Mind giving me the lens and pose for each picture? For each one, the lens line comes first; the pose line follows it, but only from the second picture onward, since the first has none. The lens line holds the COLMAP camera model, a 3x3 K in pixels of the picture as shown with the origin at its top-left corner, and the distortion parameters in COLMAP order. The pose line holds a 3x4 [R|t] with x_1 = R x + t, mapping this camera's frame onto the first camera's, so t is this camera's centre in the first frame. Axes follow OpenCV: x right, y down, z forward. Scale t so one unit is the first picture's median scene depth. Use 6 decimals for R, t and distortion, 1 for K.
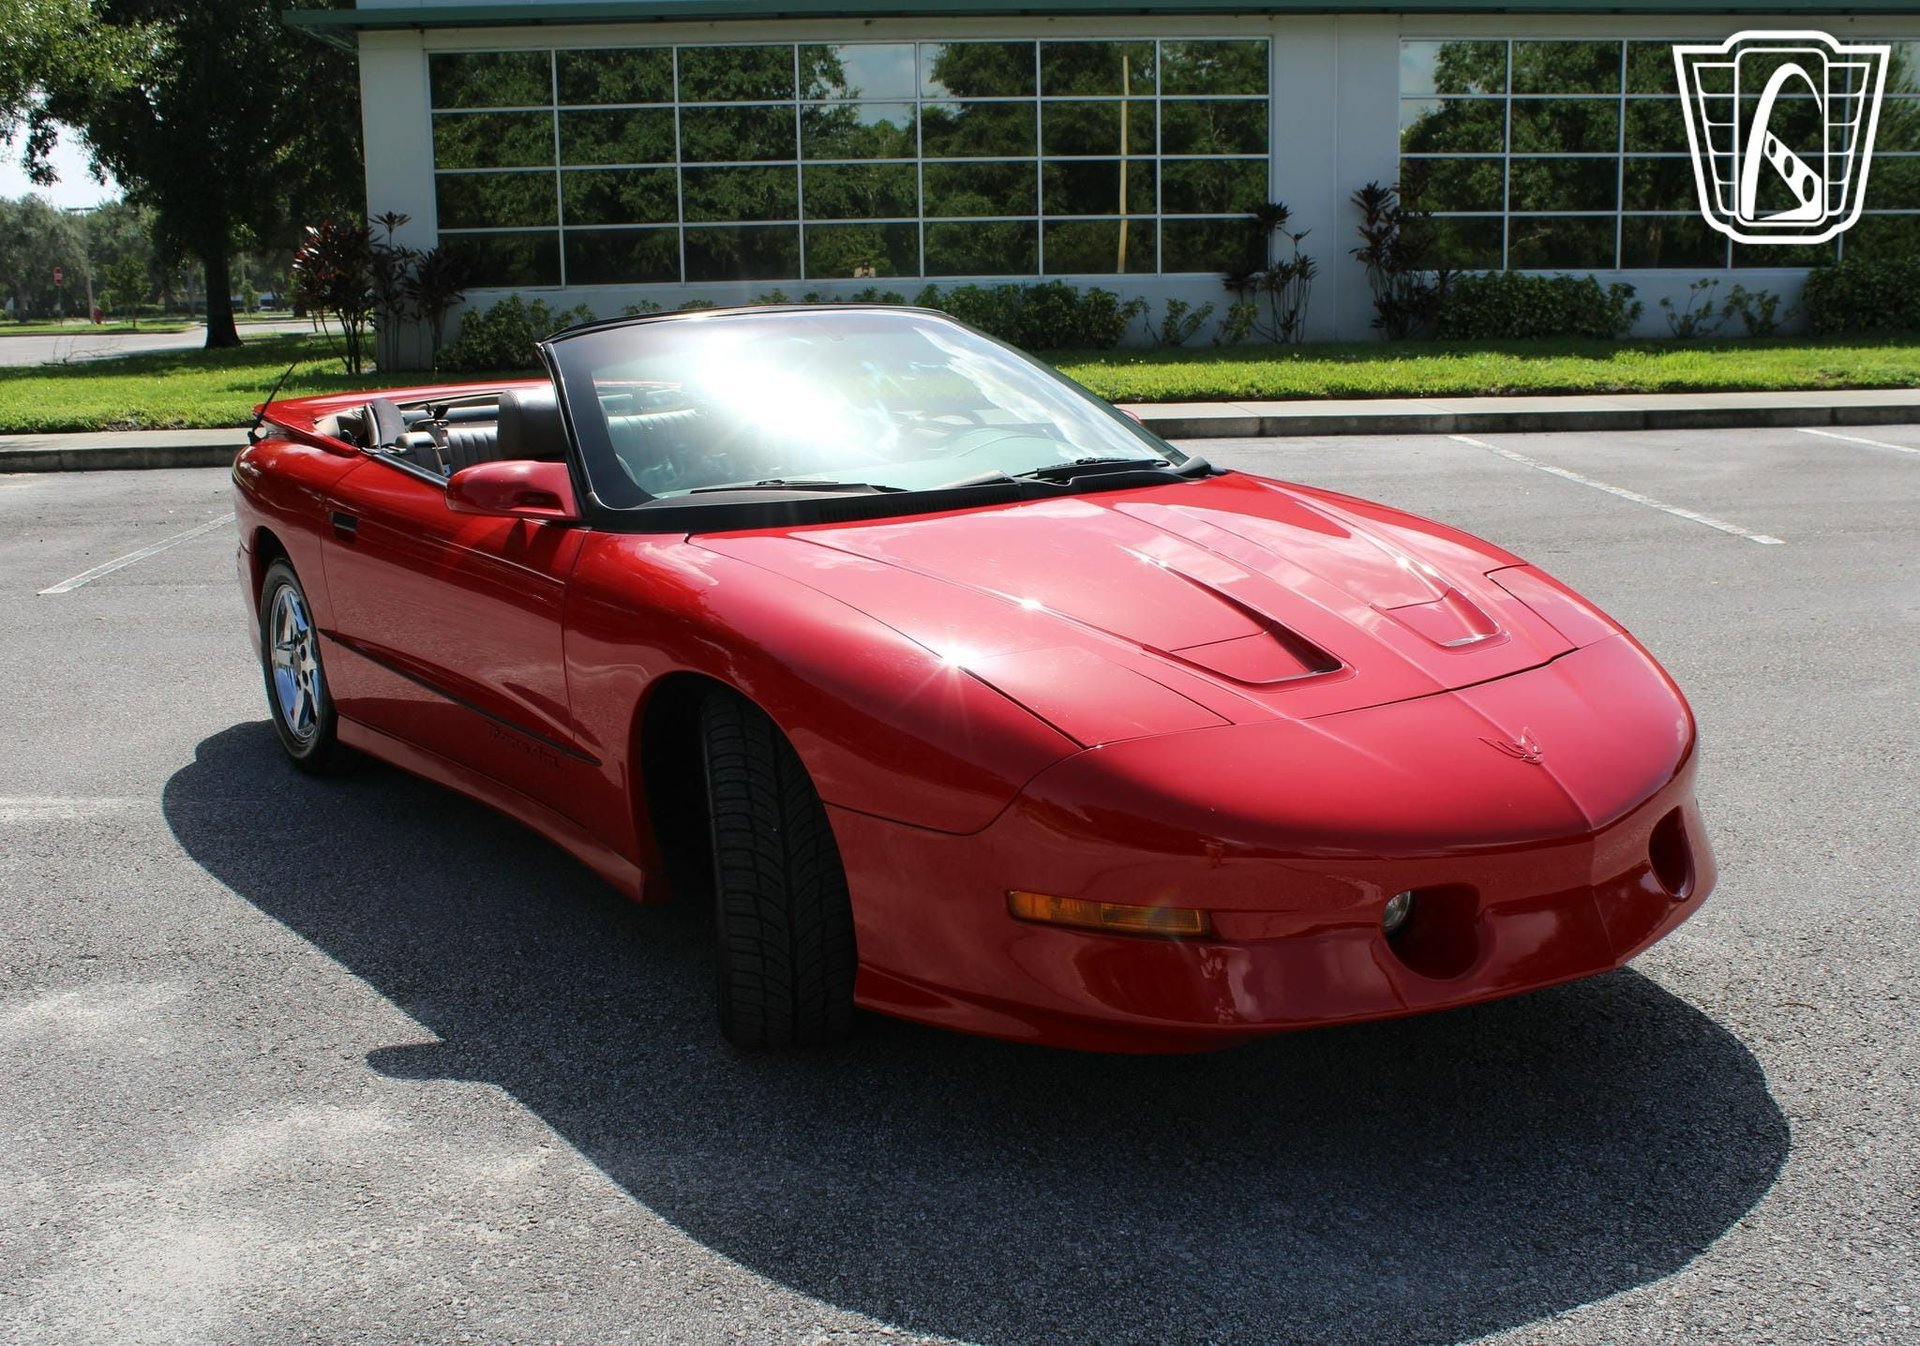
lens RADIAL K [[2038.0, 0, 960.0], [0, 2038.0, 673.0], [0, 0, 1]] dist [-0.140127, 0.169066]
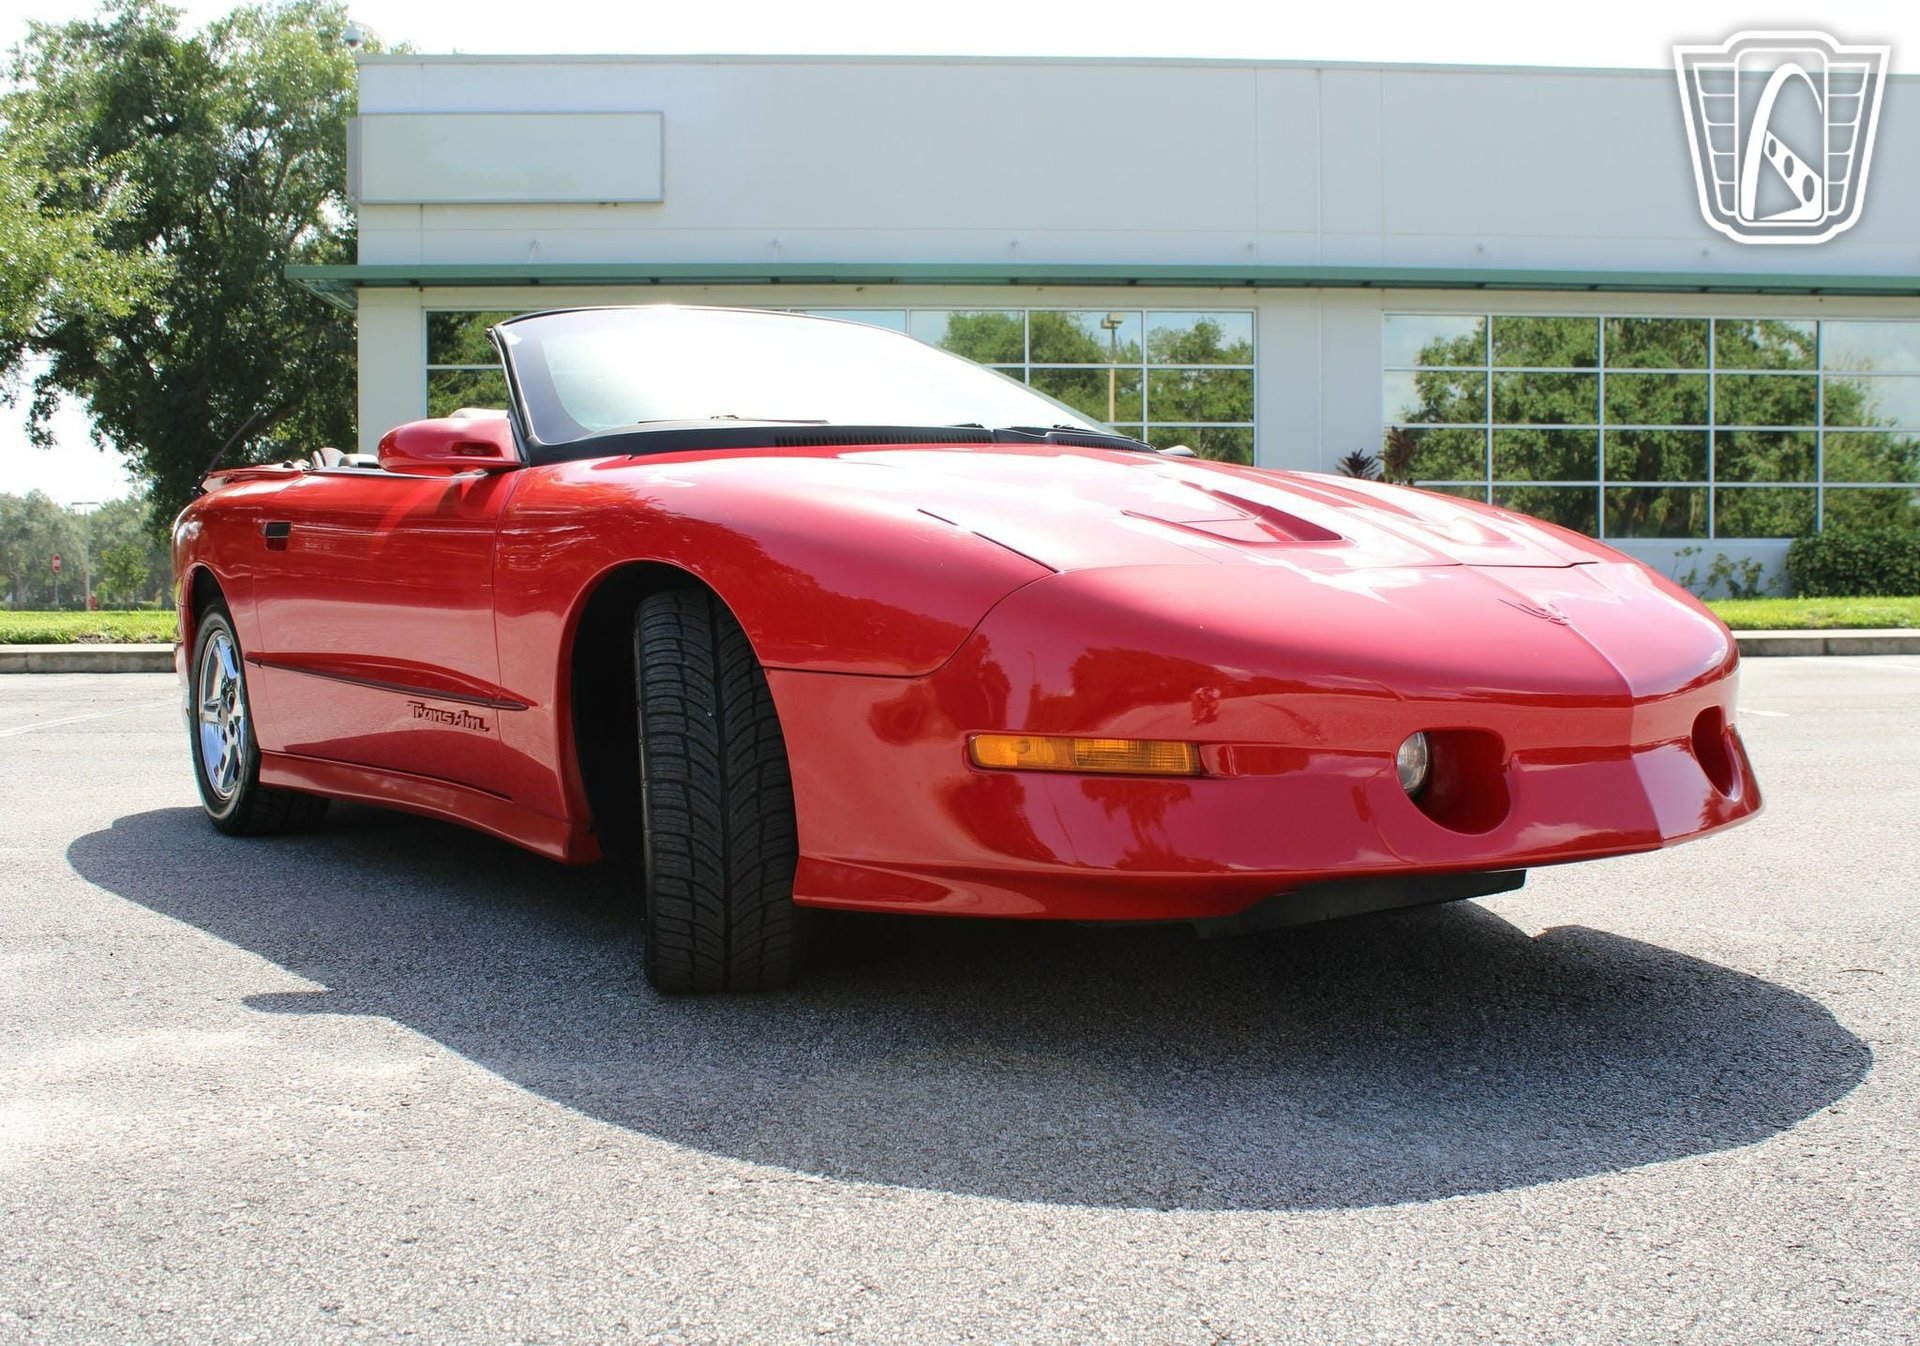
lens RADIAL K [[2038.0, 0, 960.0], [0, 2038.0, 673.0], [0, 0, 1]] dist [-0.140127, 0.169066]
pose [[0.999904, 0.012763, 0.005474, 0.008163], [-0.011739, 0.987374, -0.157973, 0.122528], [-0.007421, 0.157893, 0.987428, 0.071964]]
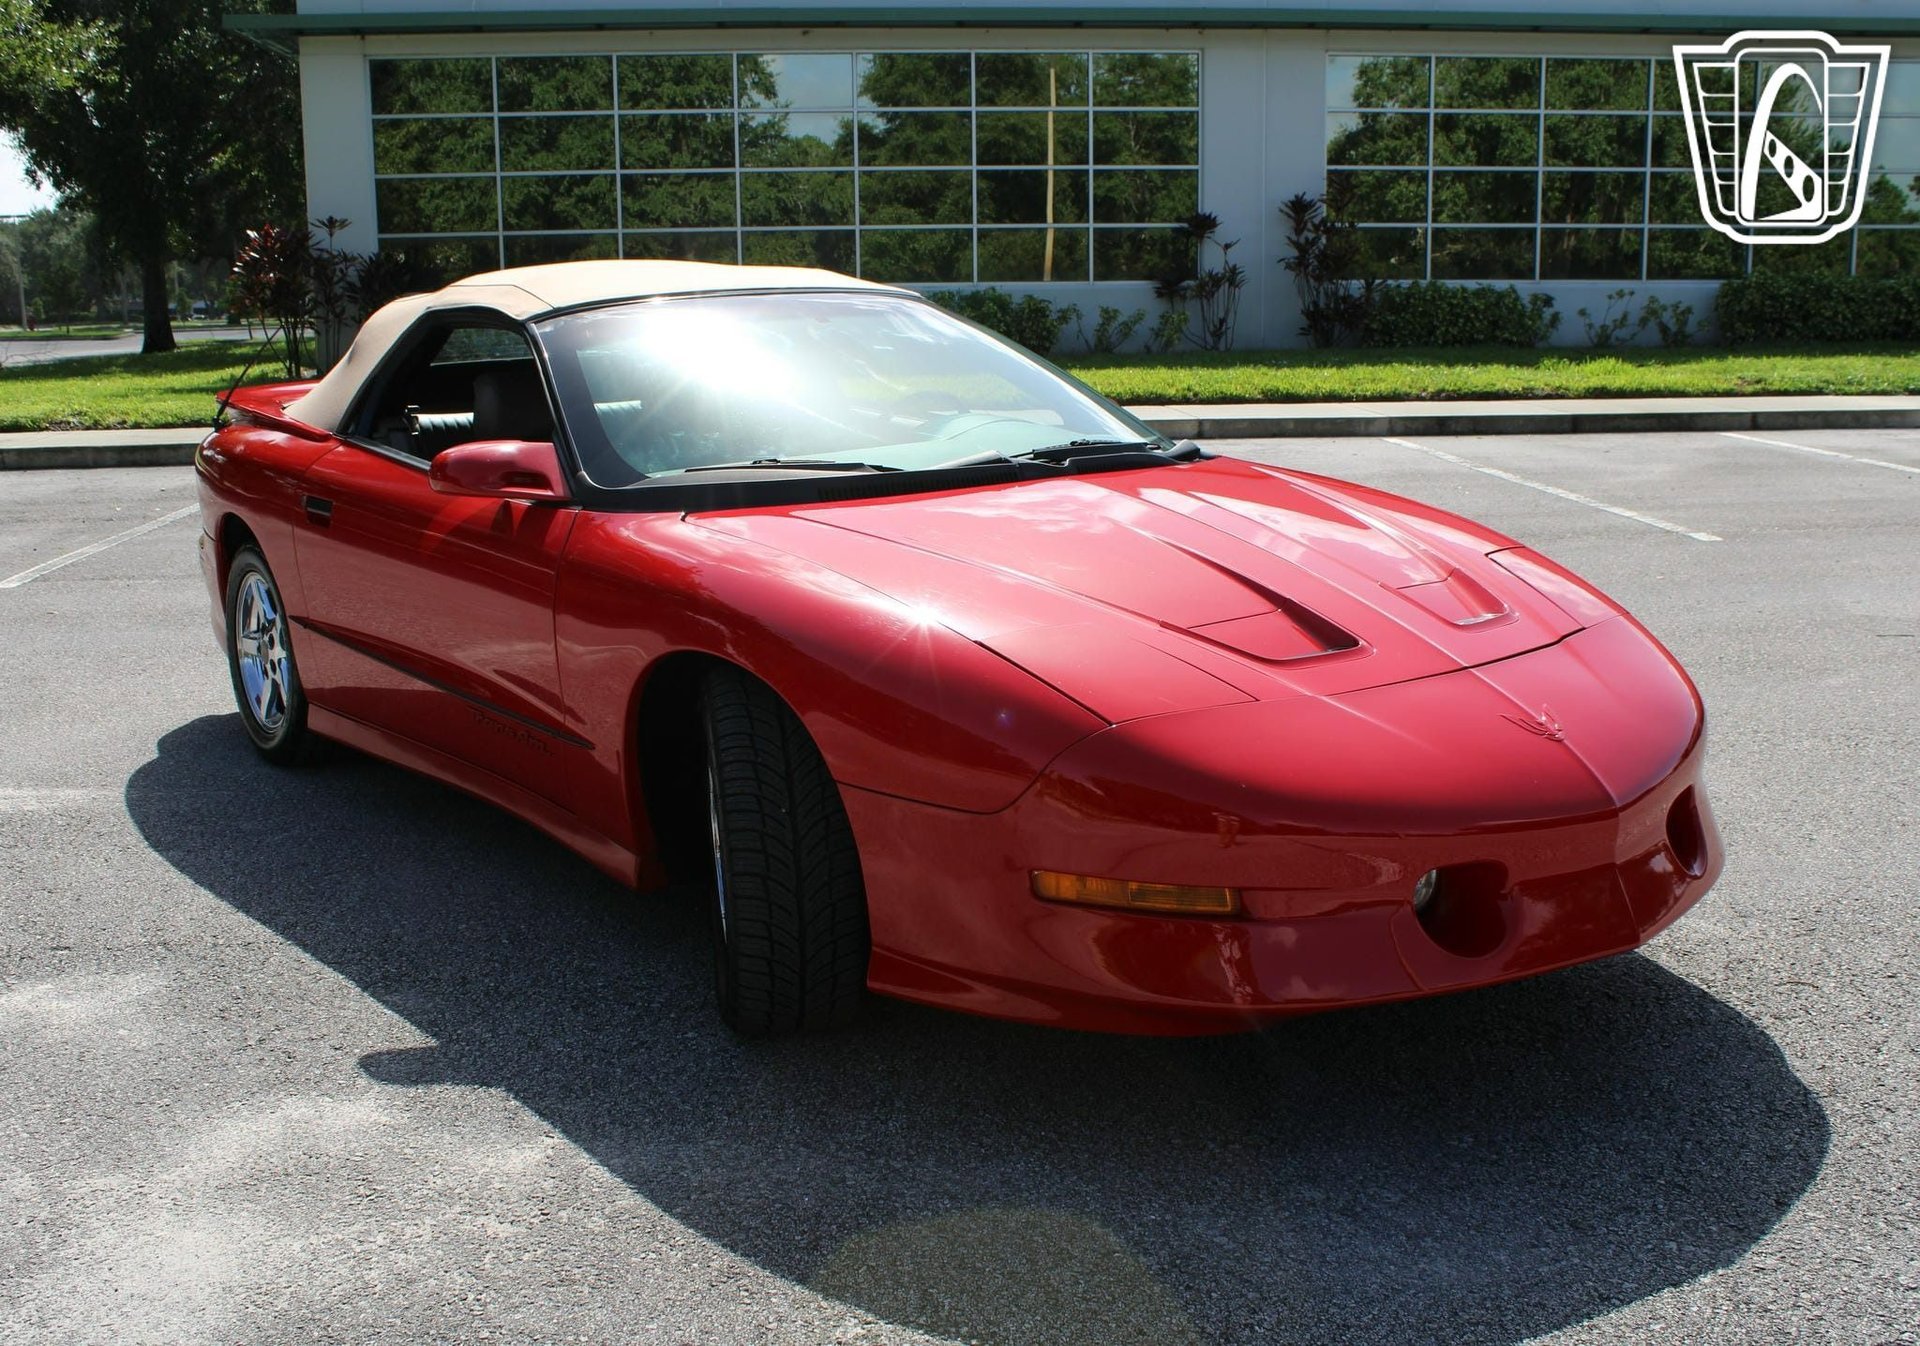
lens RADIAL K [[1995.3, 0, 961.8], [0, 1995.3, 673.8], [0, 0, 1]] dist [-0.143009, 0.166447]
pose [[0.999226, -0.001165, 0.039324, -0.026551], [0.001242, 0.999997, -0.001934, 0.008213], [-0.039321, 0.001982, 0.999225, 0.024593]]
